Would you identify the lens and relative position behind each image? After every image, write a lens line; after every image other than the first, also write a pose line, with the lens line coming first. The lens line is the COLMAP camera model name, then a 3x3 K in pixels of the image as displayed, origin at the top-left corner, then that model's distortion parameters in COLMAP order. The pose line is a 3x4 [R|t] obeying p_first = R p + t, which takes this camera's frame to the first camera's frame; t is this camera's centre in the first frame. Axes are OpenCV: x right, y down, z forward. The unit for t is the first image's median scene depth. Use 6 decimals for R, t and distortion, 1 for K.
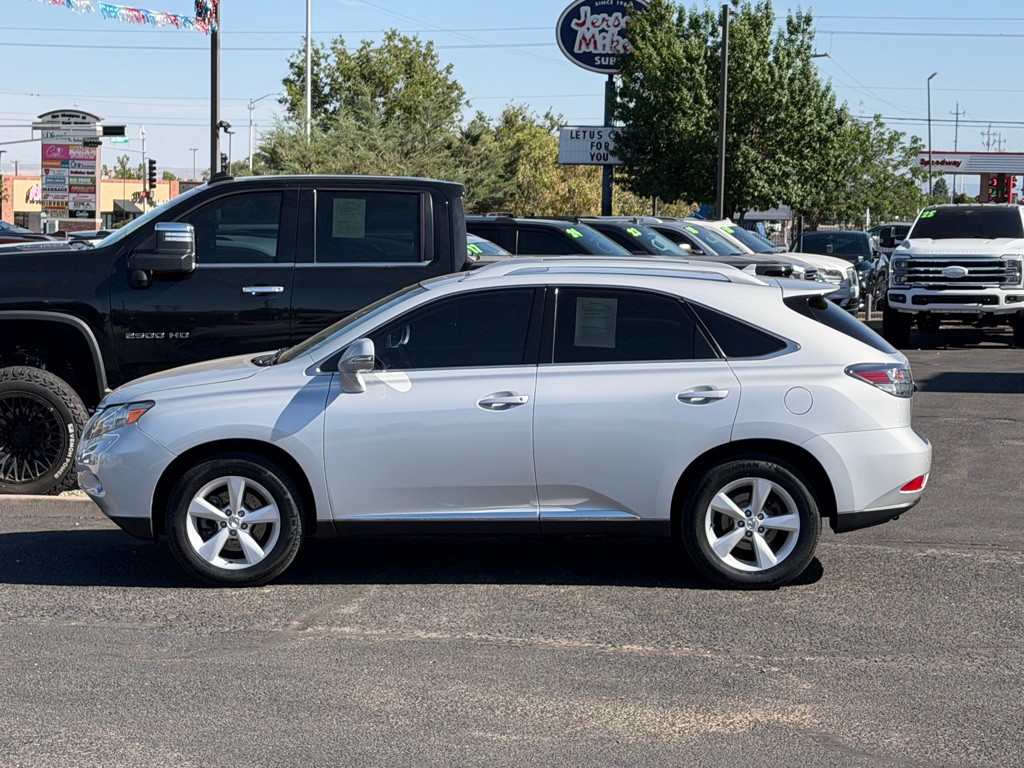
lens RADIAL K [[2245.5, 0, 511.8], [0, 2245.5, 360.2], [0, 0, 1]] dist [0.144919, 0.000000]
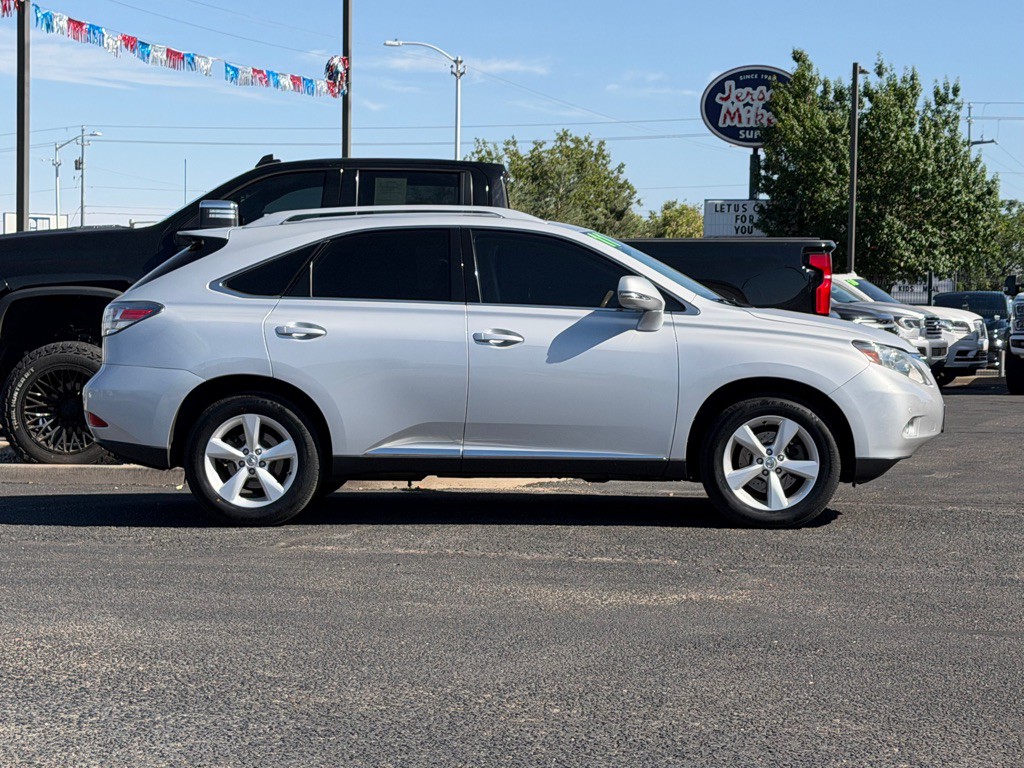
lens RADIAL K [[2245.5, 0, 507.3], [0, 2245.5, 380.3], [0, 0, 1]] dist [0.144919, 0.000000]
pose [[0.996578, -0.001082, -0.082655, 0.064386], [-0.002149, 0.999237, -0.038994, 0.059450], [0.082635, 0.039038, 0.995815, -0.004752]]
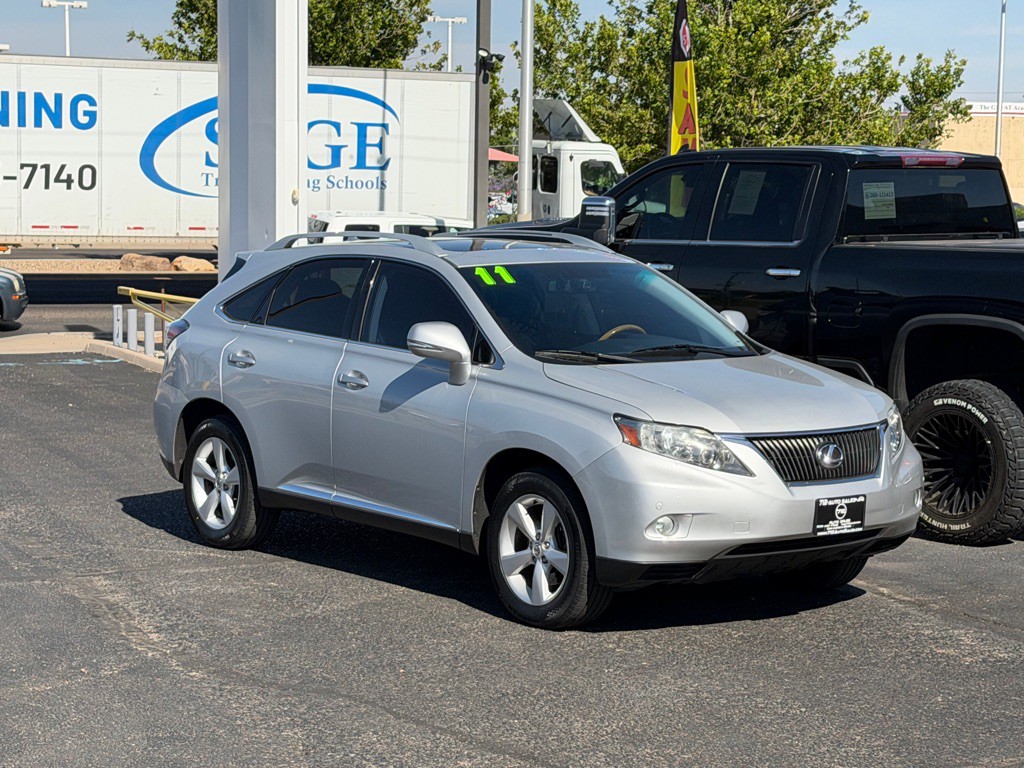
lens RADIAL K [[2245.5, 0, 517.8], [0, 2245.5, 388.9], [0, 0, 1]] dist [0.144919, 0.000000]
pose [[0.604641, 0.072398, -0.793201, 0.608047], [-0.060736, 0.997152, 0.044715, -0.018812], [0.794179, 0.021139, 0.607316, 0.371594]]
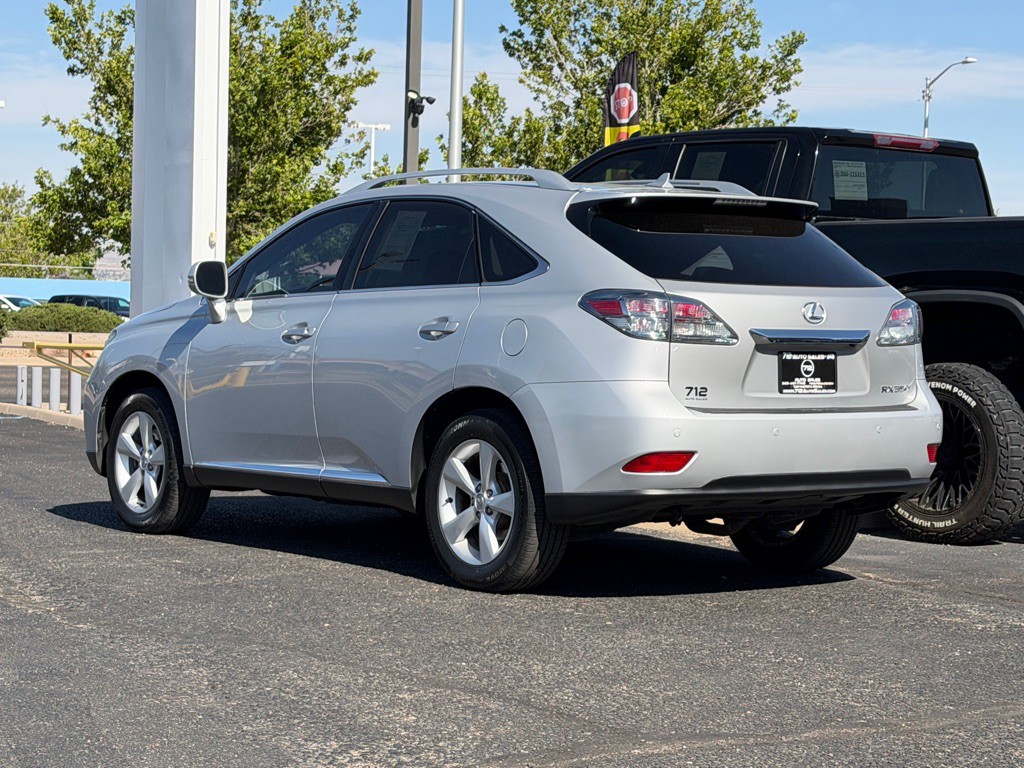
lens RADIAL K [[2245.5, 0, 509.4], [0, 2245.5, 377.2], [0, 0, 1]] dist [0.144919, 0.000000]
pose [[0.630229, 0.028218, -0.775897, 0.541120], [-0.072094, 0.997149, -0.022294, 0.036942], [0.773055, 0.069987, 0.630466, 0.418087]]
